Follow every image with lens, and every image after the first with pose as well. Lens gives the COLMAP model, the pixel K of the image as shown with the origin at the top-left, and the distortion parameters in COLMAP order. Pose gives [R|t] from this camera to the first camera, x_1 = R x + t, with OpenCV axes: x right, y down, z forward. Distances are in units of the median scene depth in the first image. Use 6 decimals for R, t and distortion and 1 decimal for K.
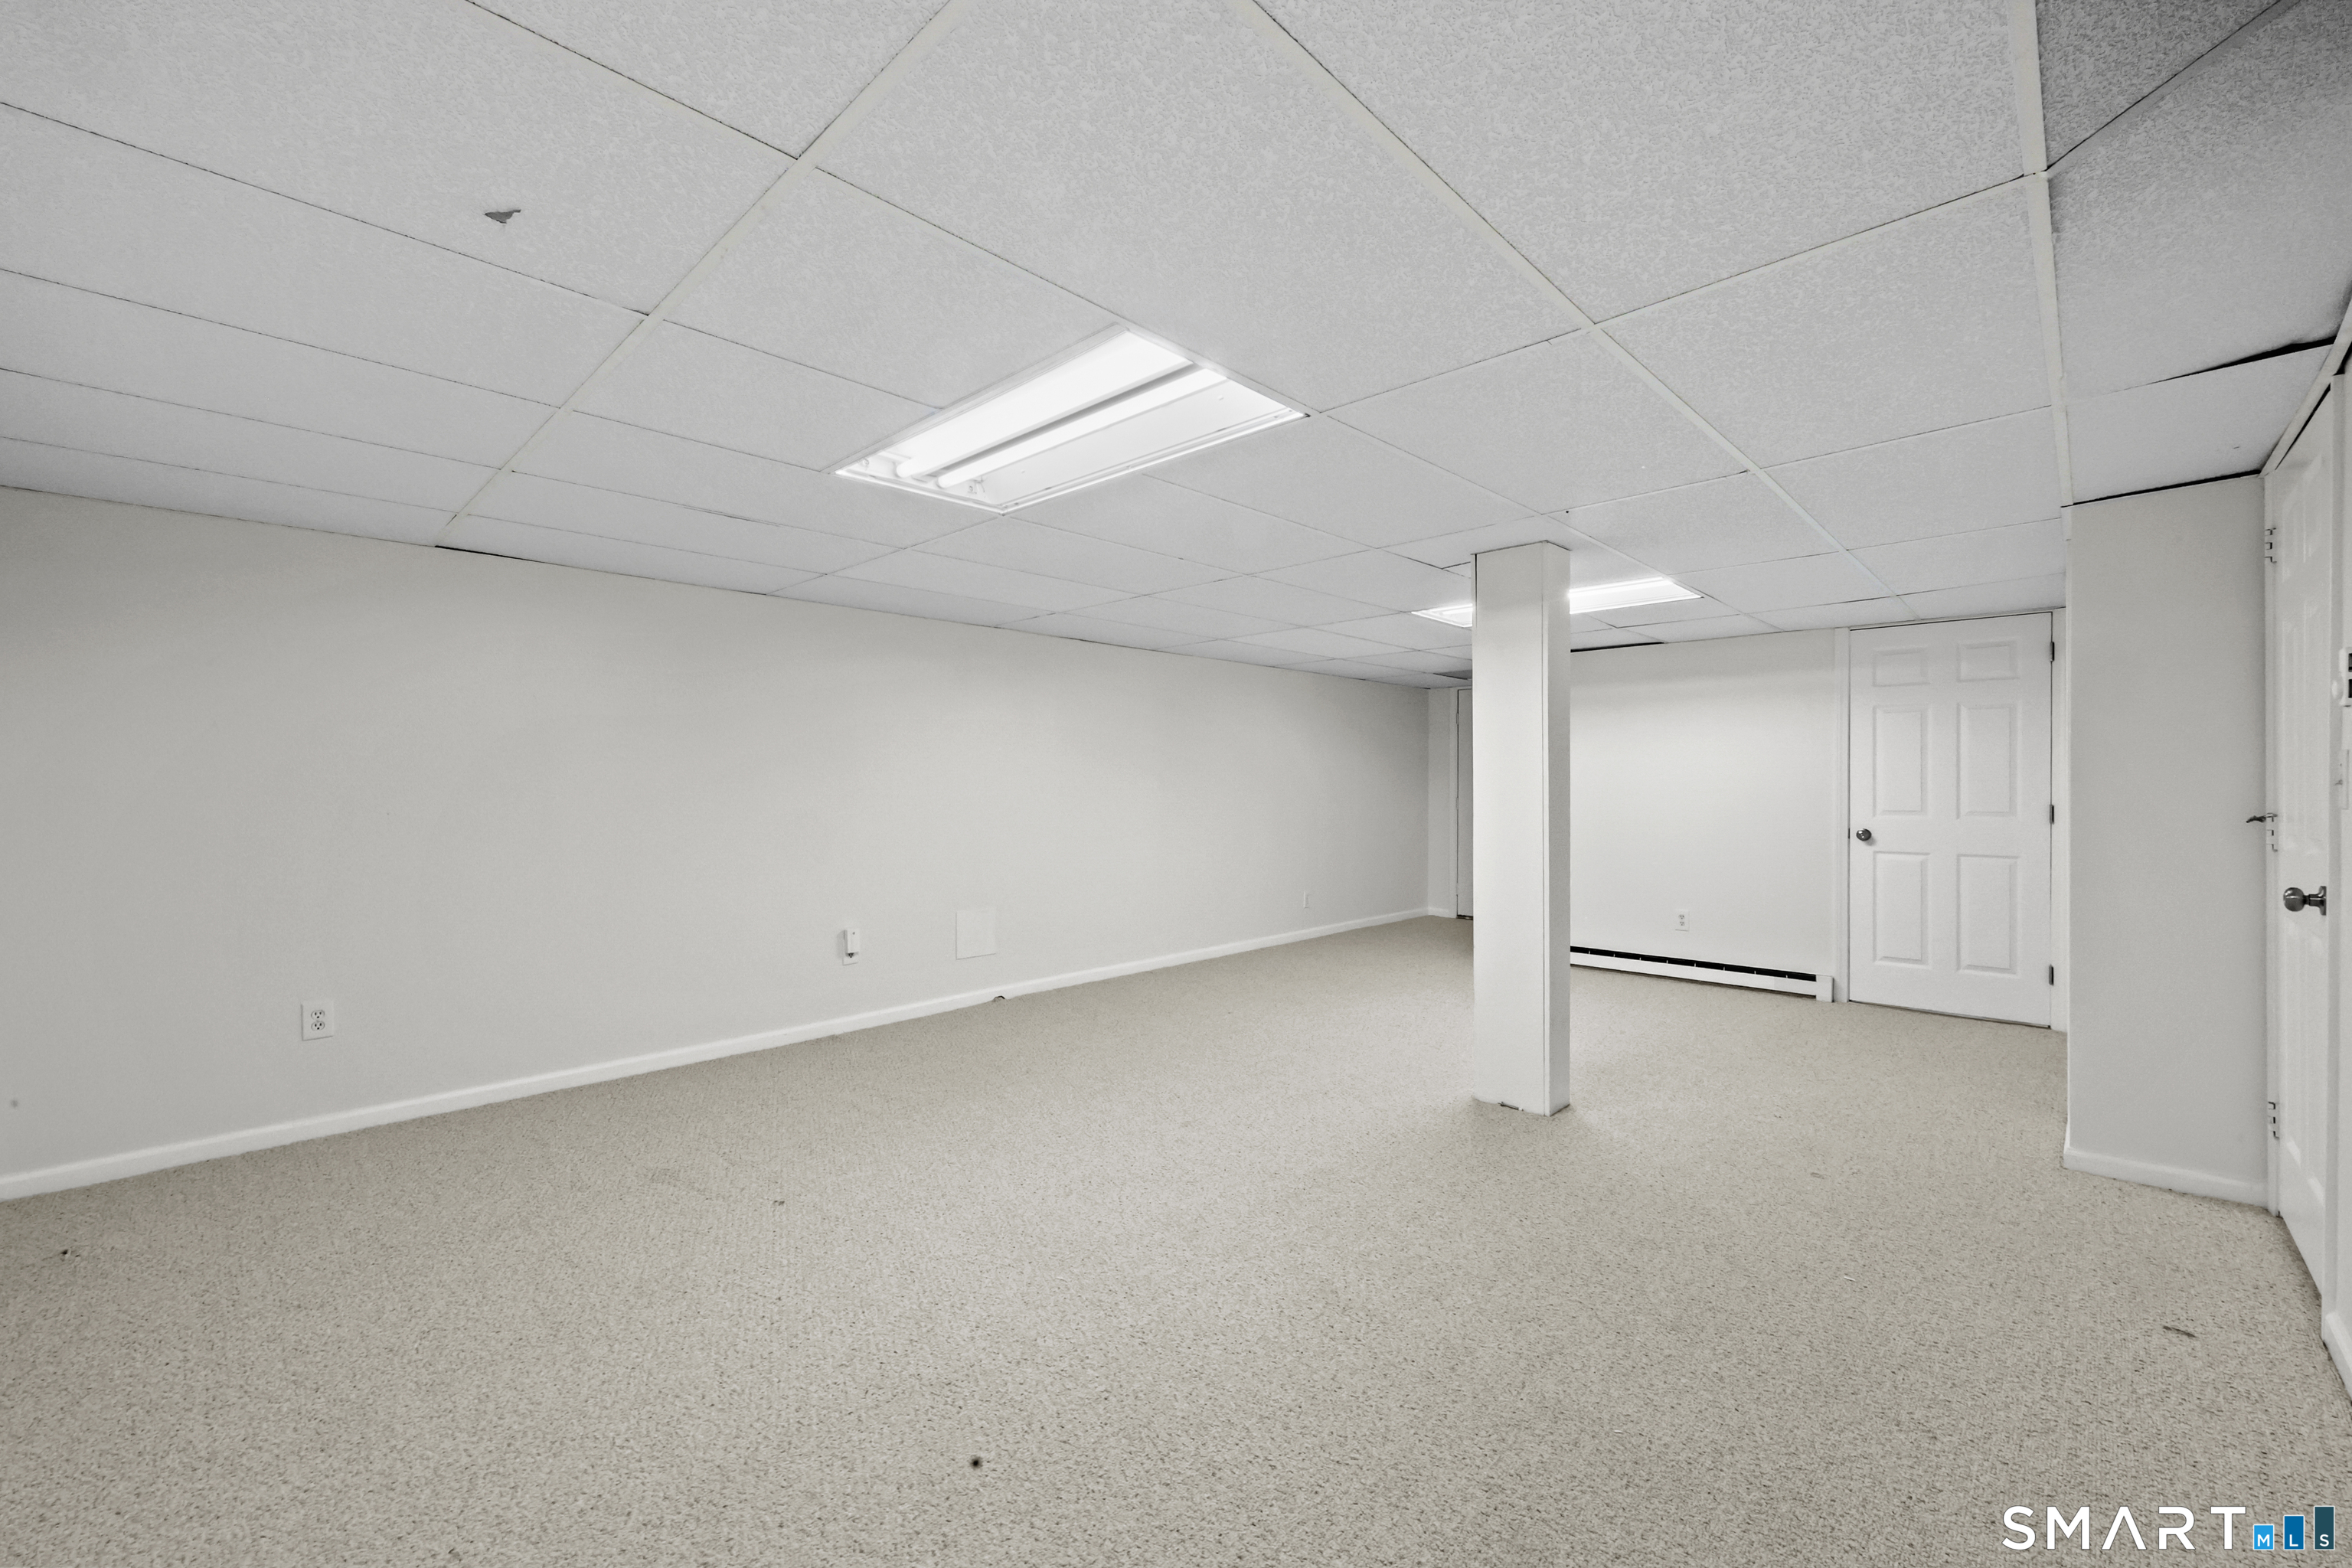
lens RADIAL K [[960.5, 0, 1187.6], [0, 960.5, 791.5], [0, 0, 1]] dist [0.000259, -0.000061]
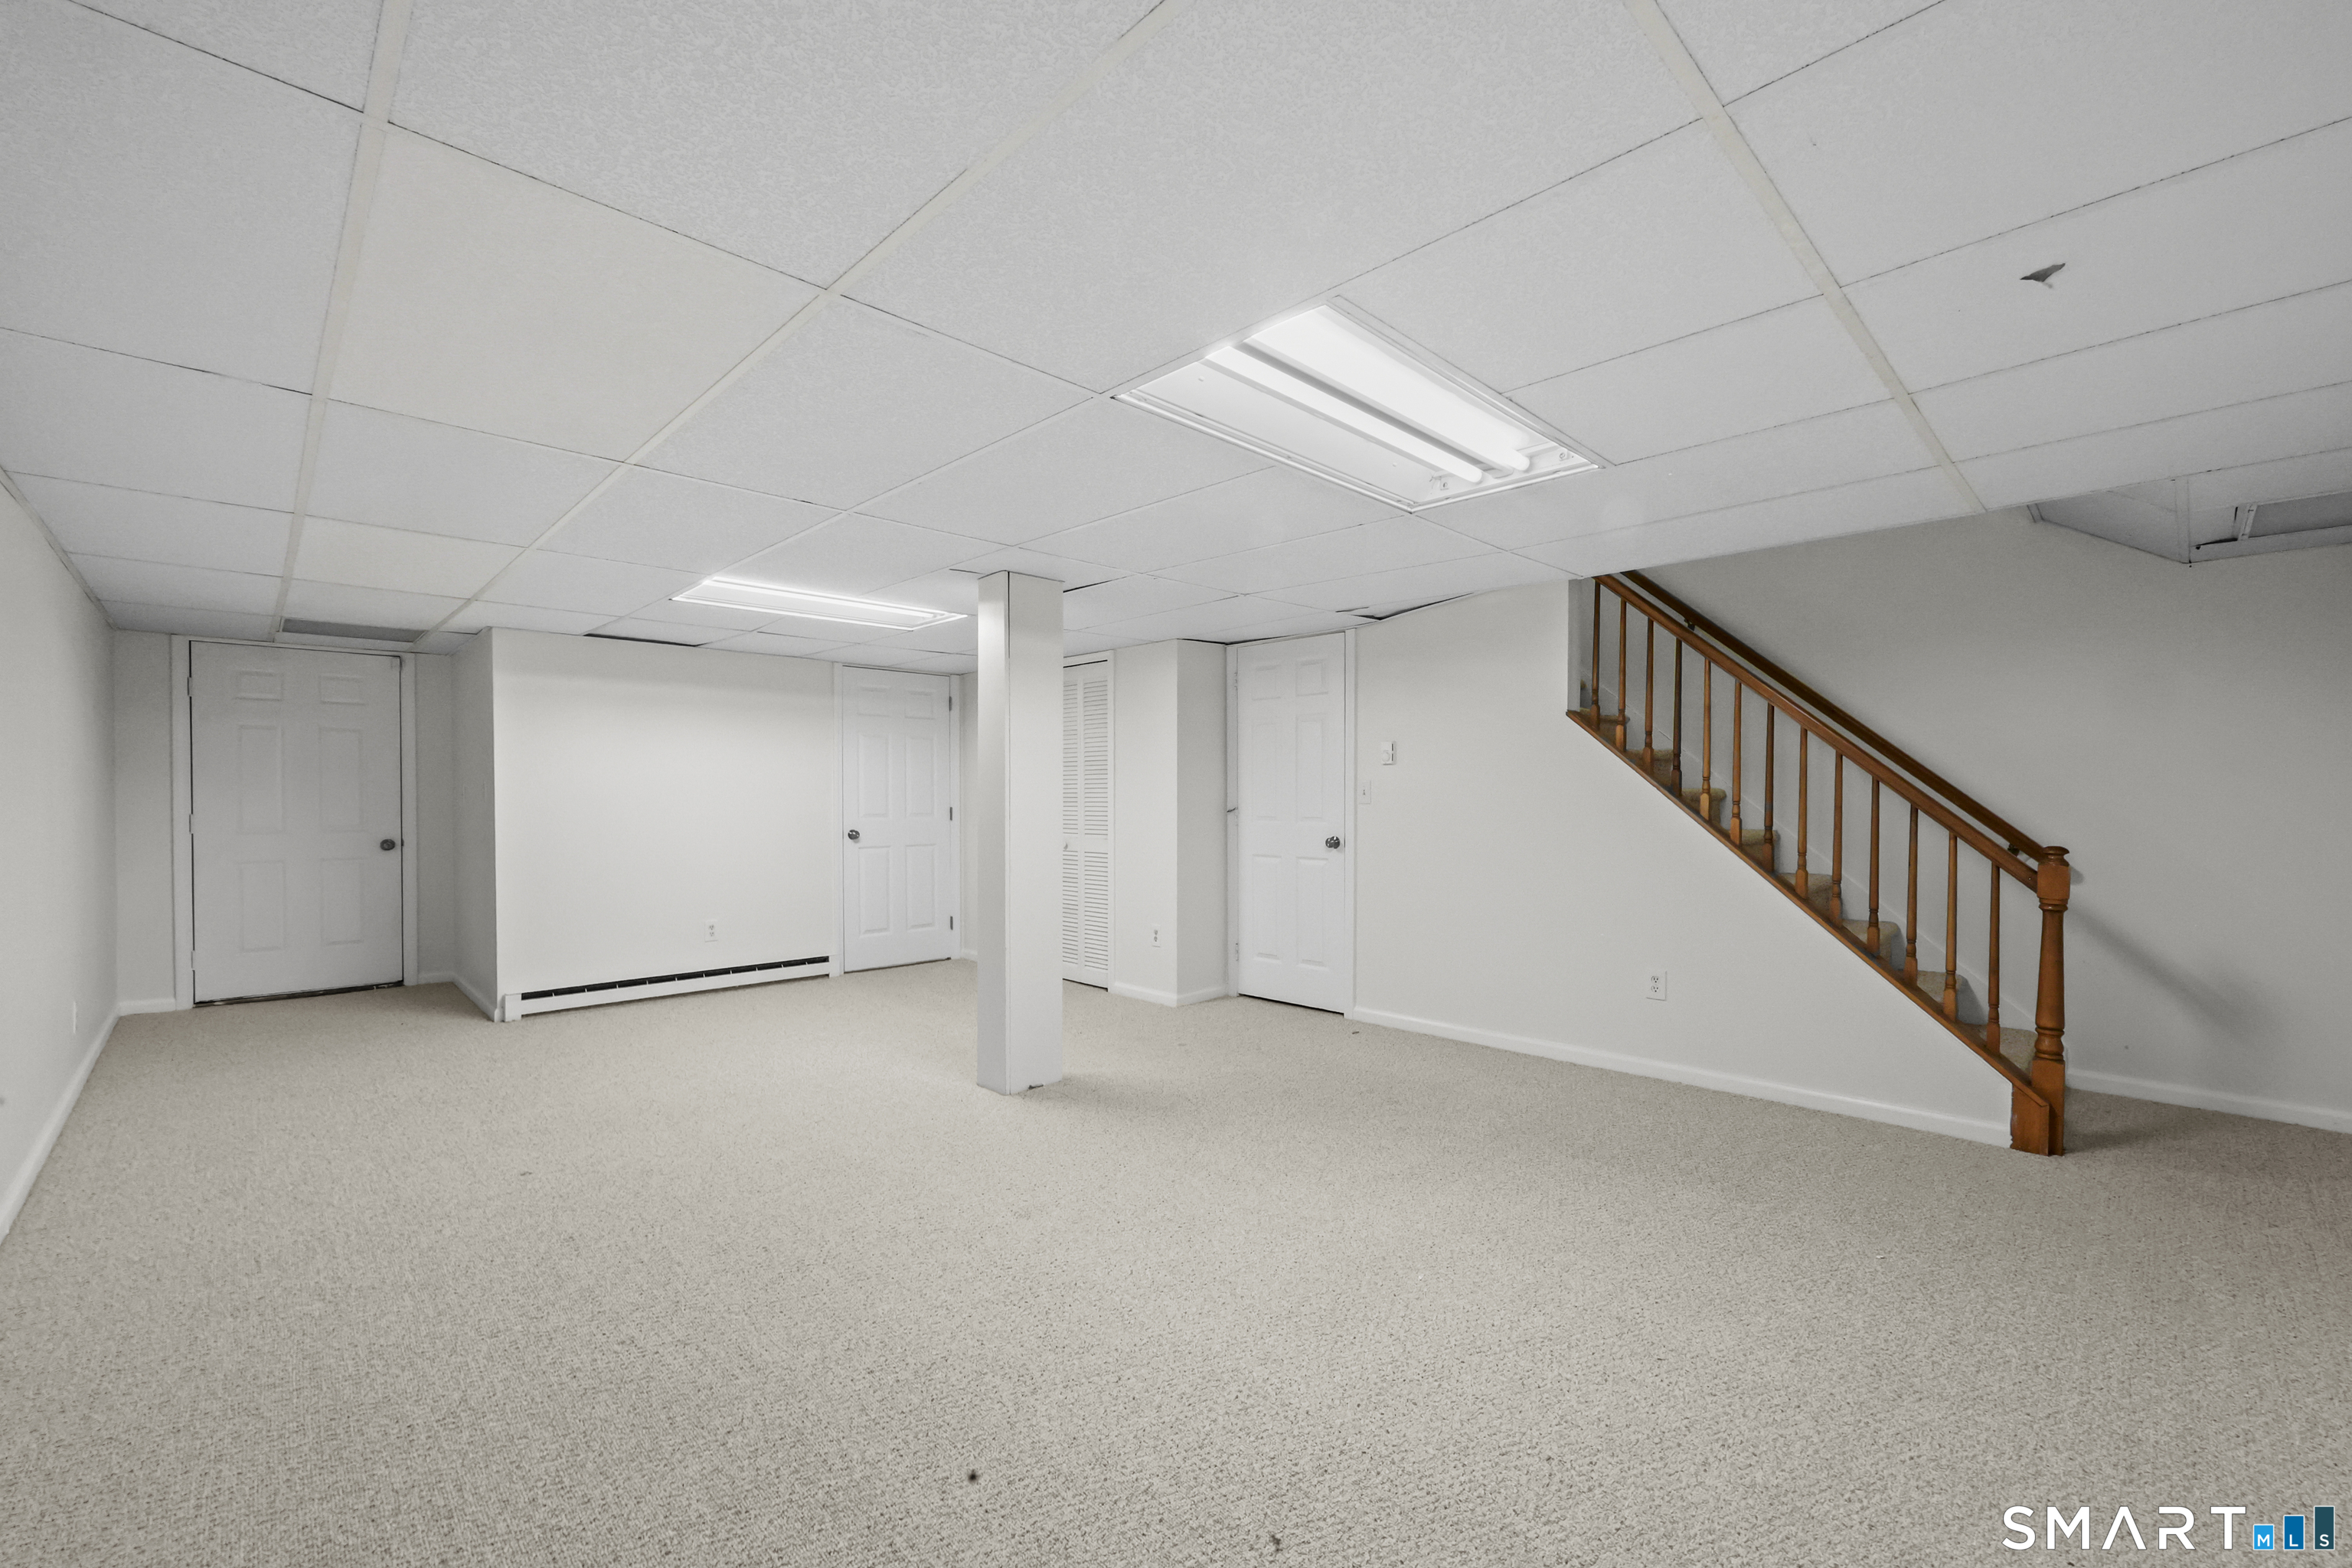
lens RADIAL K [[960.5, 0, 1187.6], [0, 960.5, 791.5], [0, 0, 1]] dist [0.000259, -0.000061]
pose [[0.029392, 0.004173, 0.999559, -0.517986], [0.007379, 0.999963, -0.004392, -0.001265], [-0.999541, 0.007505, 0.029360, 0.543963]]
